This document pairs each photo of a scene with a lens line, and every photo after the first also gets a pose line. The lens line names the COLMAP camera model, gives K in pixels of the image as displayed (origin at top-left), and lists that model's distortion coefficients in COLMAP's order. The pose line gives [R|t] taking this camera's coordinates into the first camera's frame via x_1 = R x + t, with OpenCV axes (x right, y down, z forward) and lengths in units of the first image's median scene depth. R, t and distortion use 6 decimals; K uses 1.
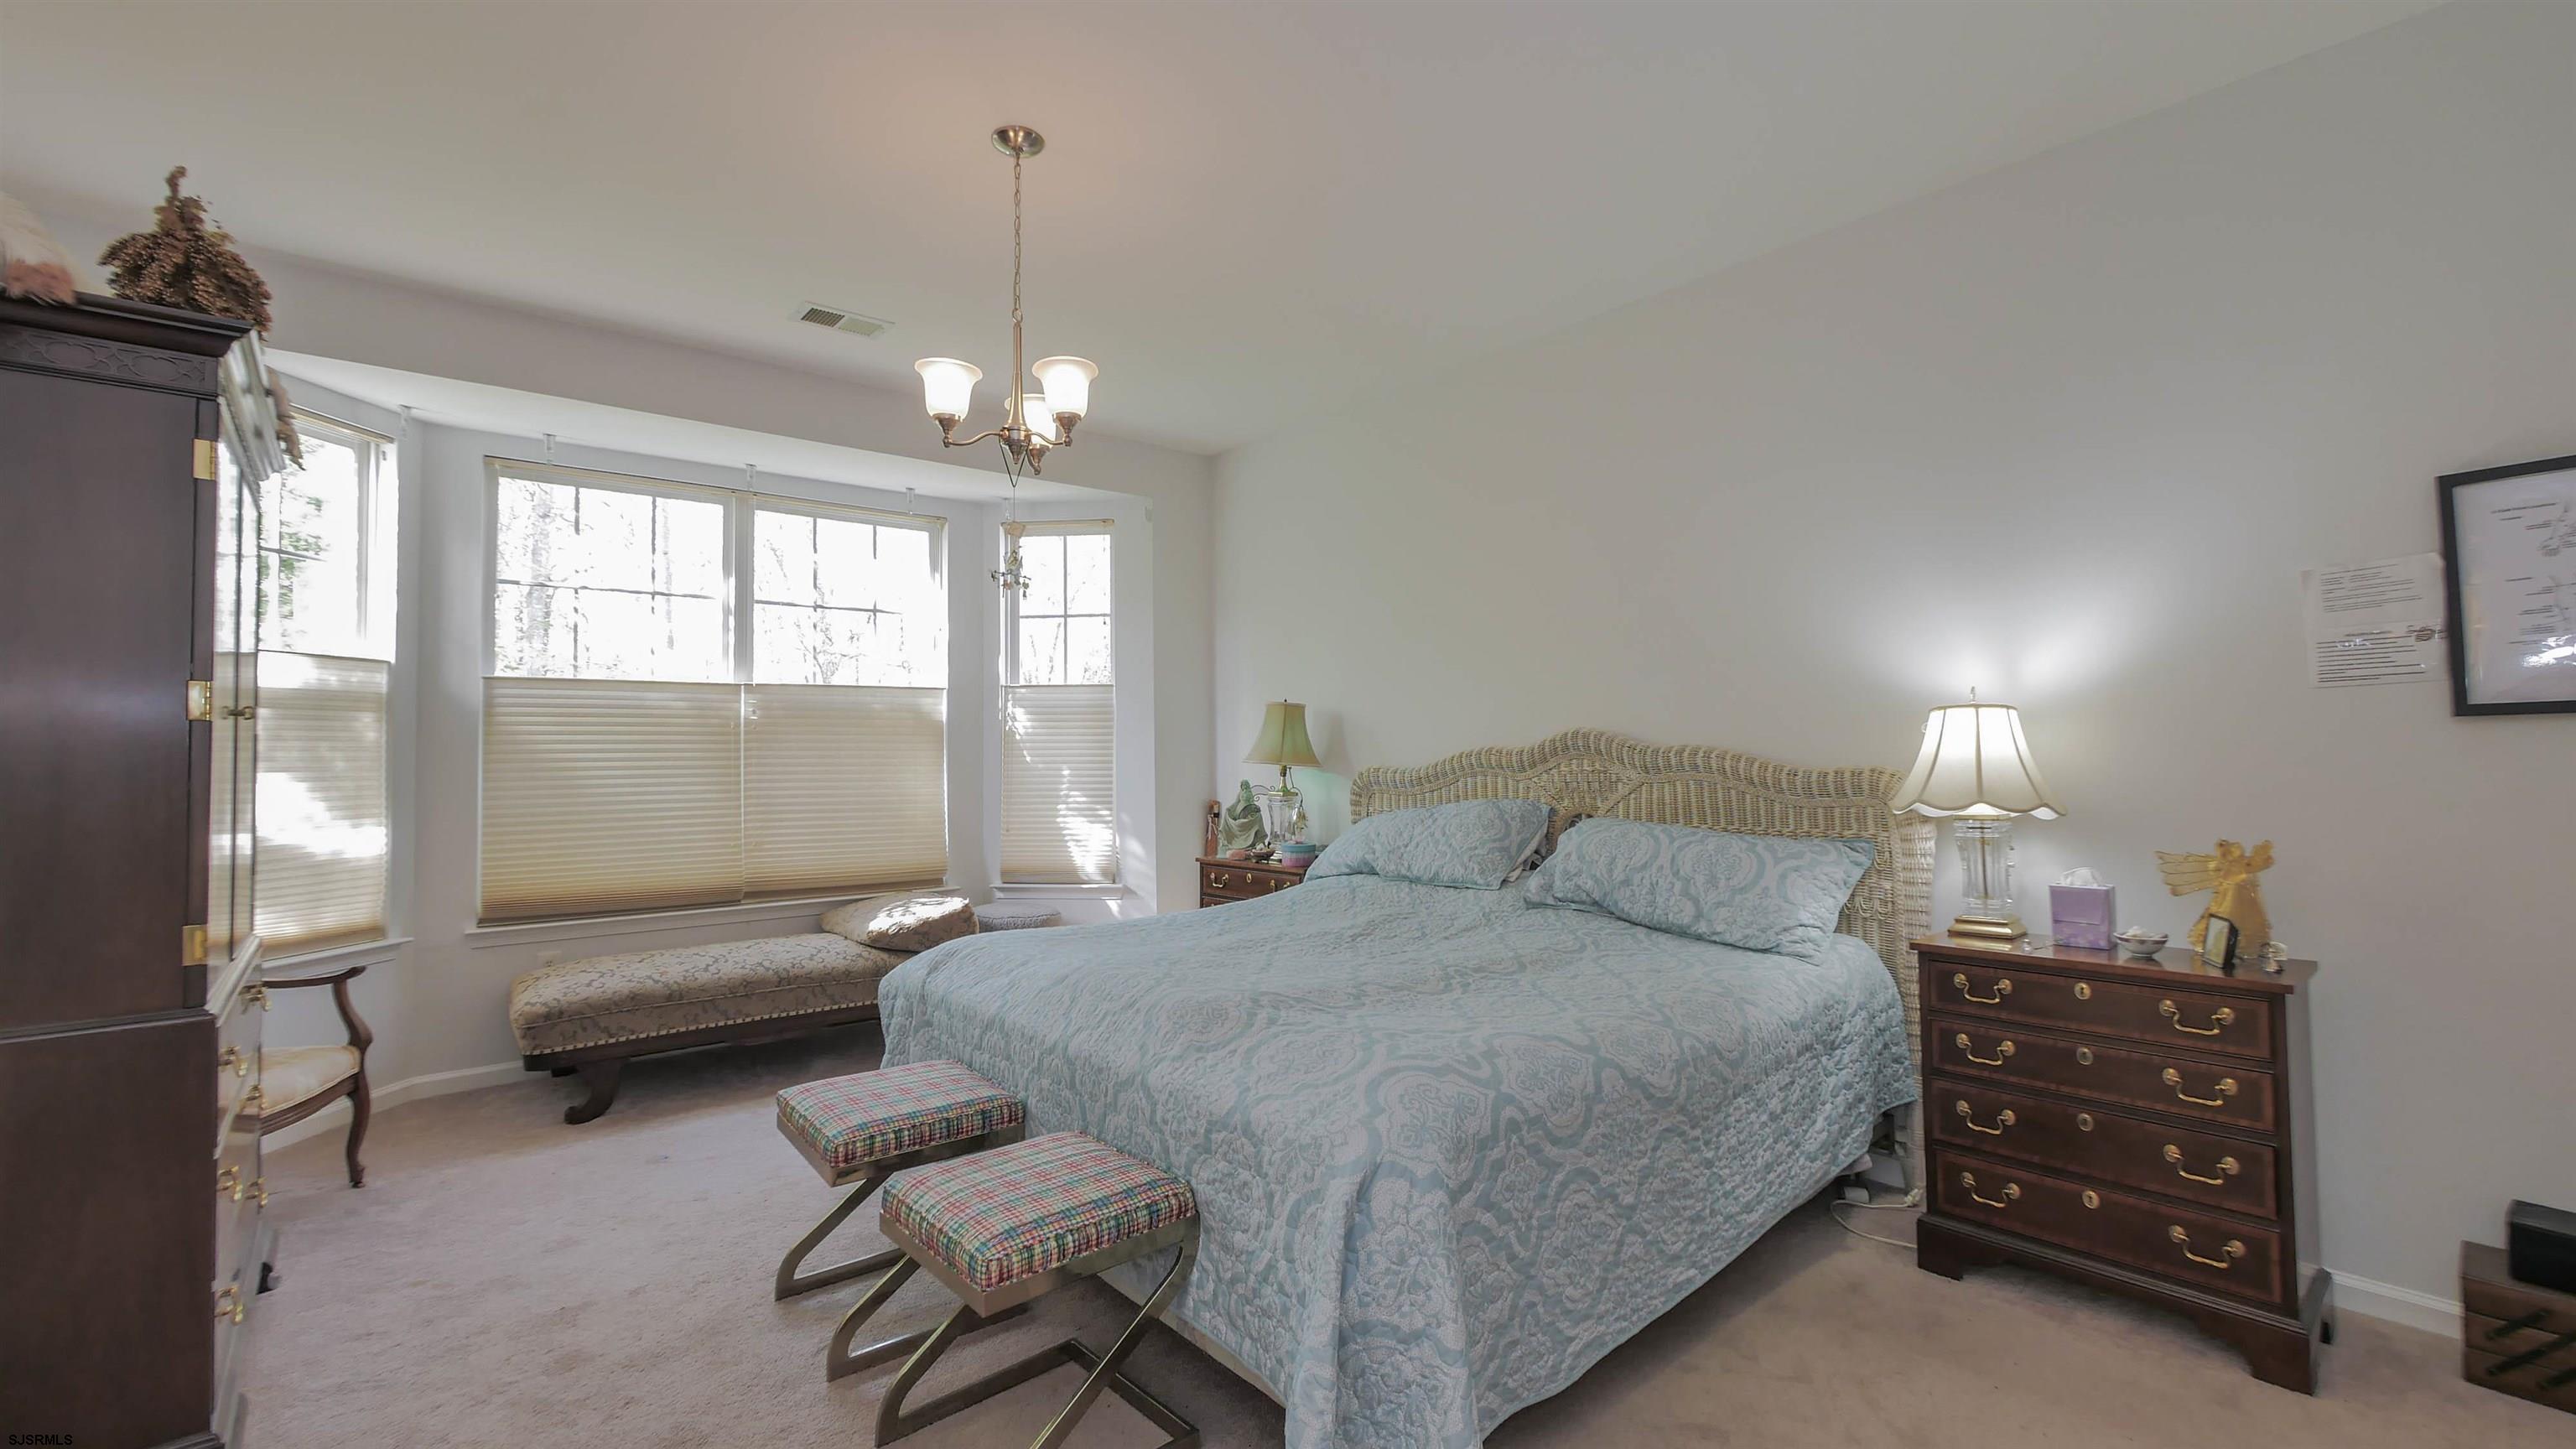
lens RADIAL K [[1066.2, 0, 1274.2], [0, 1066.2, 721.0], [0, 0, 1]] dist [-0.004870, 0.000813]
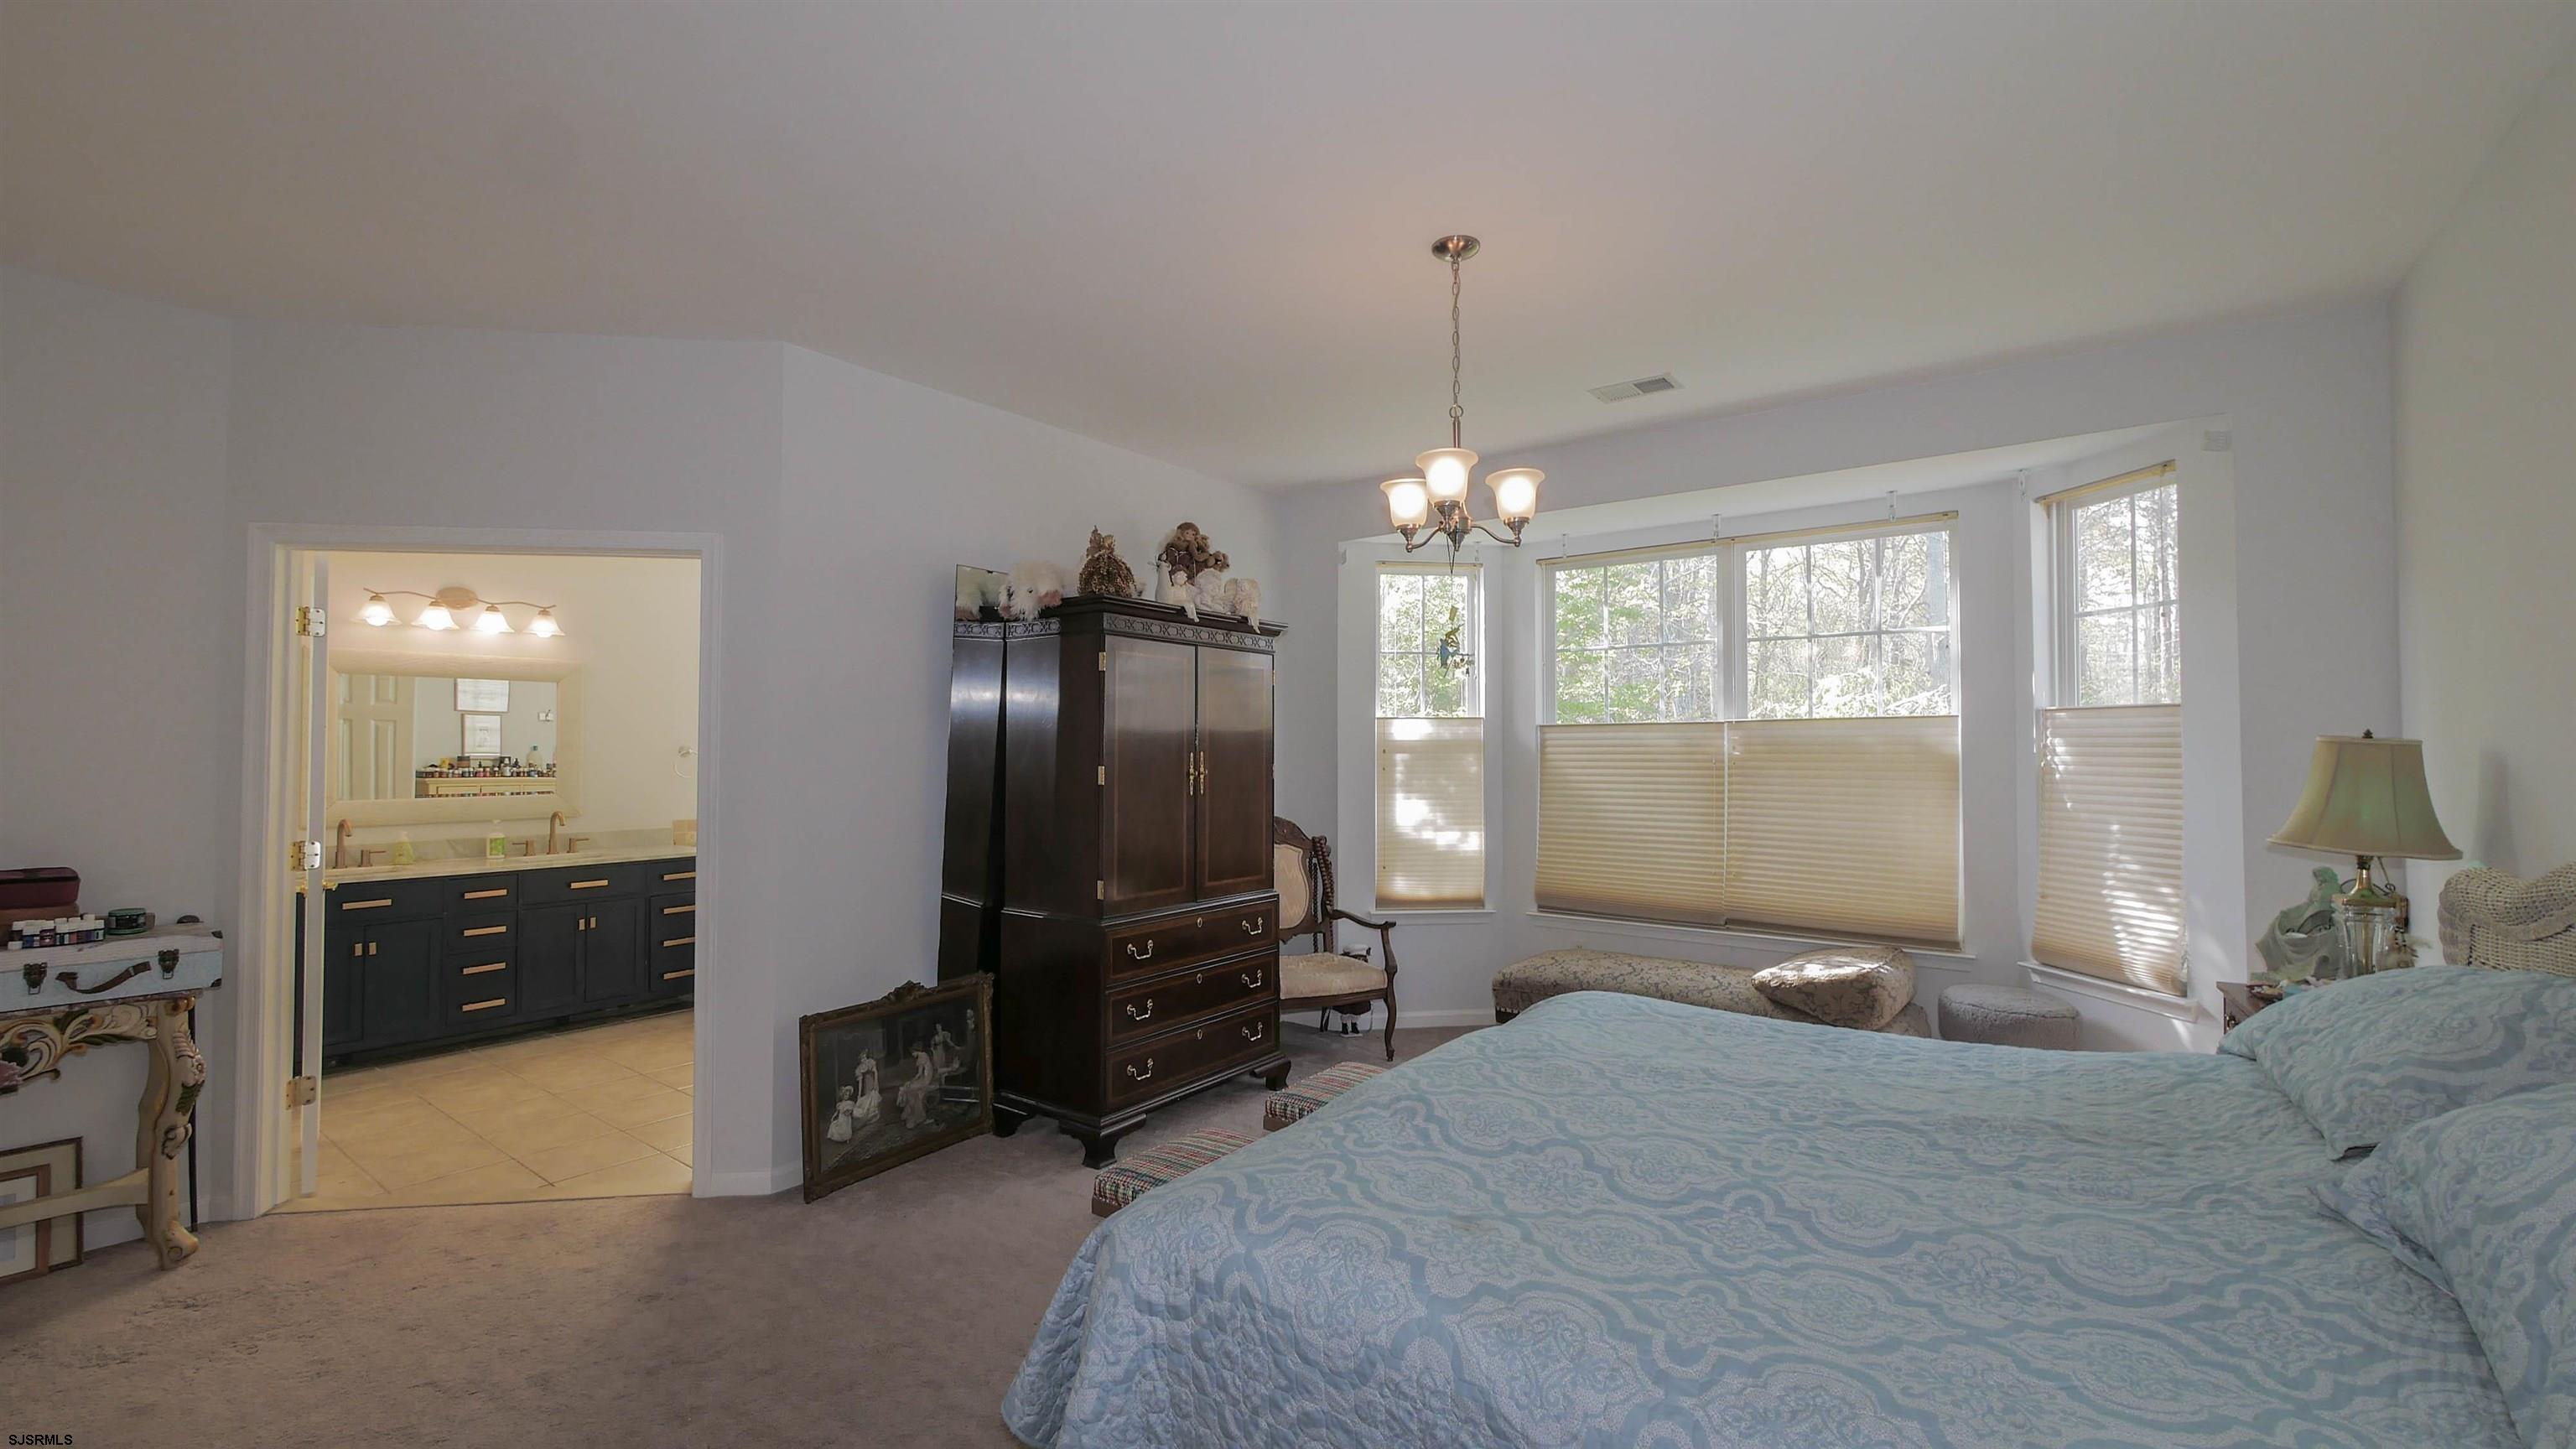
lens RADIAL K [[1066.2, 0, 1274.7], [0, 1066.2, 729.1], [0, 0, 1]] dist [-0.004870, 0.000813]
pose [[0.223720, -0.010498, -0.974597, 0.399826], [0.027357, 0.999616, -0.004487, -0.032366], [0.974269, -0.025659, 0.223922, 0.304019]]
